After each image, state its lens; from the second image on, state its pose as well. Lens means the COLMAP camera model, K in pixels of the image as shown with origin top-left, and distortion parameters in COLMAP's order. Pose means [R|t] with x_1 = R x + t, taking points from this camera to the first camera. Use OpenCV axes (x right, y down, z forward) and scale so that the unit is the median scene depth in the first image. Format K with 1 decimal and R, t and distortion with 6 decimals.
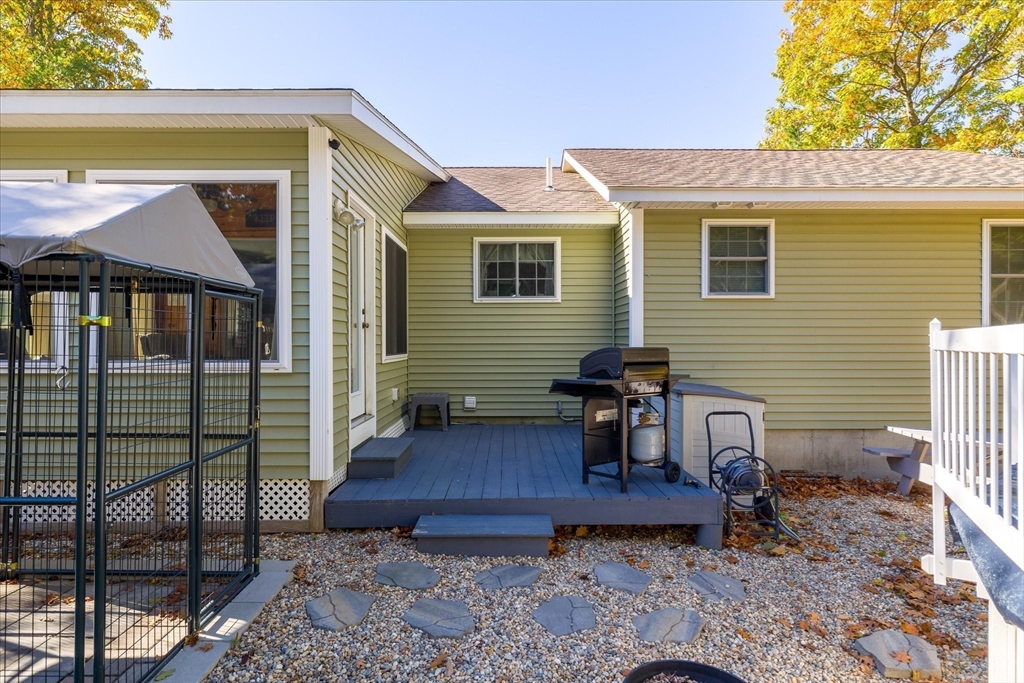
lens RADIAL K [[582.3, 0, 510.4], [0, 582.3, 338.1], [0, 0, 1]] dist [0.002894, 0.002011]
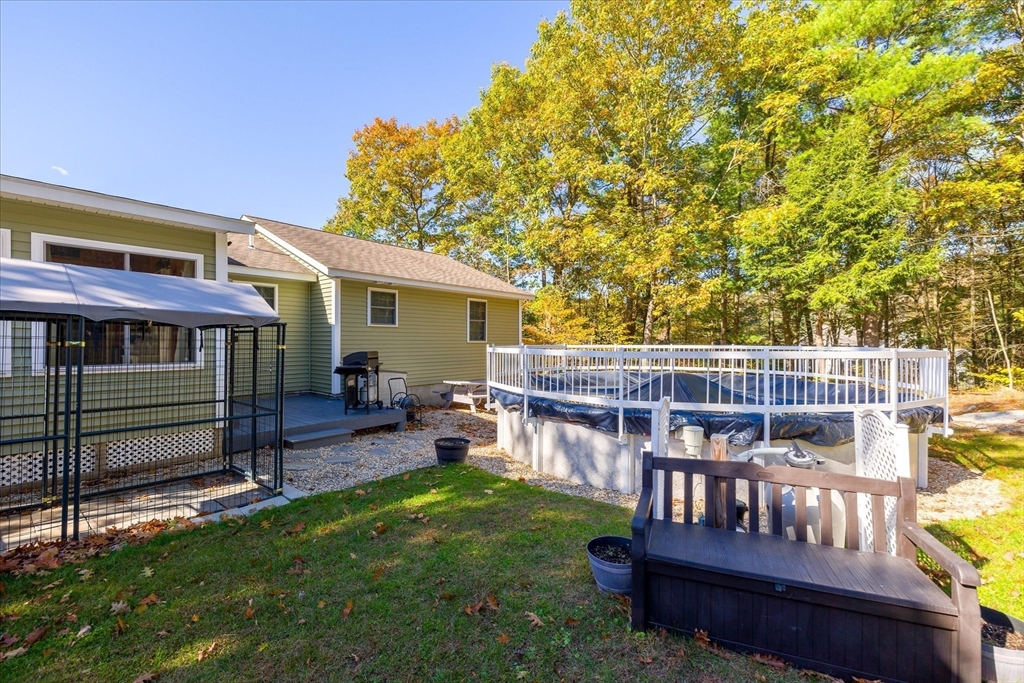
lens RADIAL K [[407.7, 0, 511.2], [0, 407.7, 341.3], [0, 0, 1]] dist [-0.000009, -0.000001]
pose [[0.651463, 0.001938, 0.758678, -0.425709], [-0.004531, 0.999989, 0.001336, -0.018555], [-0.758667, -0.004308, 0.651465, -0.310358]]
